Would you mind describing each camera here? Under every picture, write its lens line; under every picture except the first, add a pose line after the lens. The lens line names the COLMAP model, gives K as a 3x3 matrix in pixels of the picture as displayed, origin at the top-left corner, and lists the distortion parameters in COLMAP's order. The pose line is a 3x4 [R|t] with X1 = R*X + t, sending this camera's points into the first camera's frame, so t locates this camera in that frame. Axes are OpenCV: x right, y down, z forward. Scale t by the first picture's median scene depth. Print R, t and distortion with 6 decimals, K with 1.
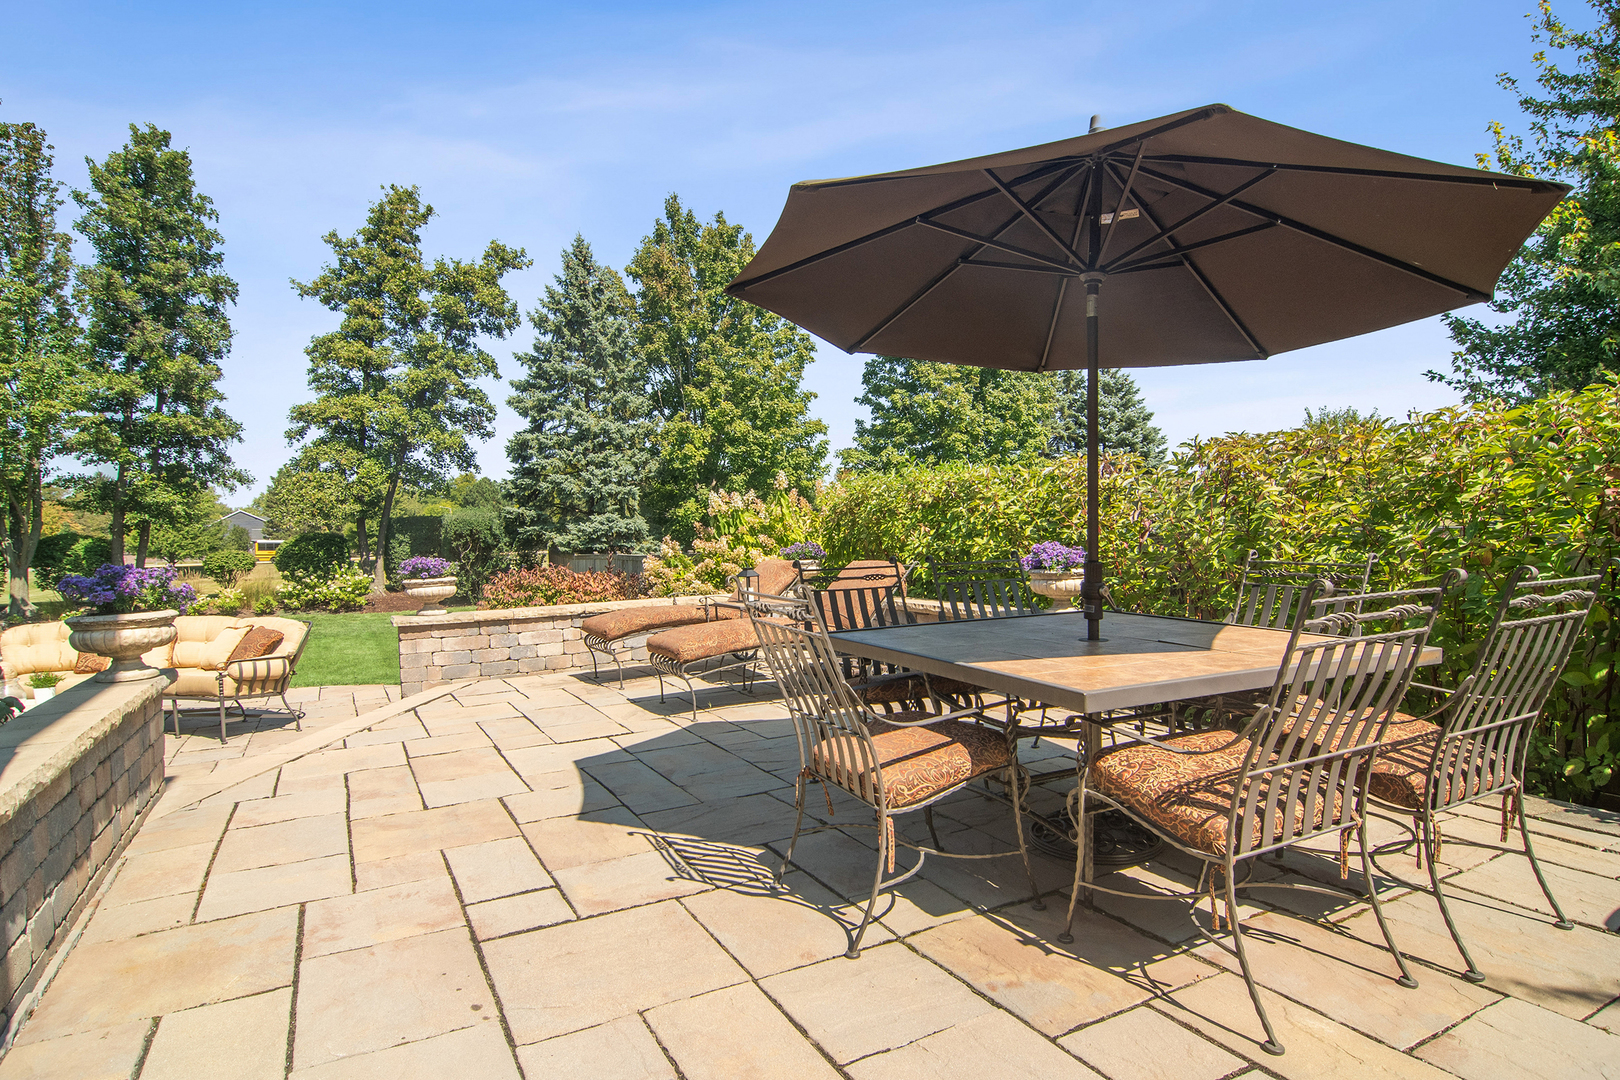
lens RADIAL K [[882.7, 0, 804.3], [0, 882.7, 545.3], [0, 0, 1]] dist [-0.001246, 0.002515]
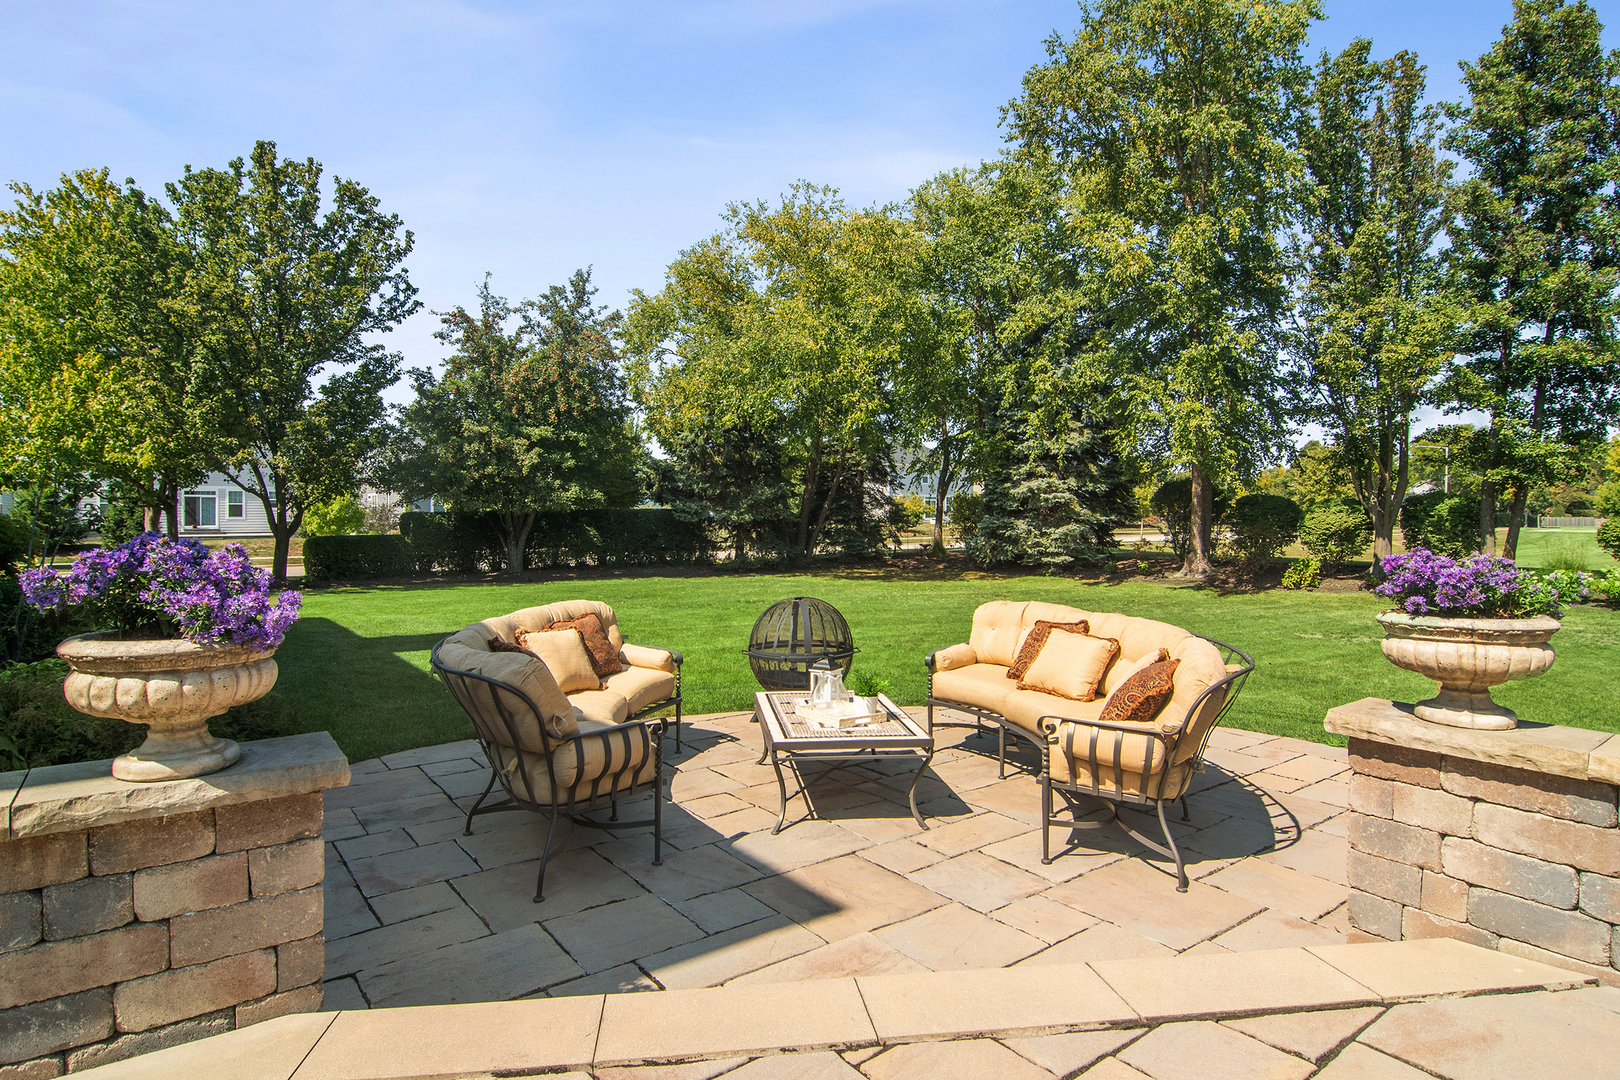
lens RADIAL K [[866.6, 0, 807.8], [0, 866.6, 534.1], [0, 0, 1]] dist [-0.001296, -0.017880]
pose [[0.143214, 0.050263, -0.988415, -0.045081], [-0.017386, 0.998683, 0.048266, -0.001651], [0.989539, 0.010273, 0.143899, 0.234572]]
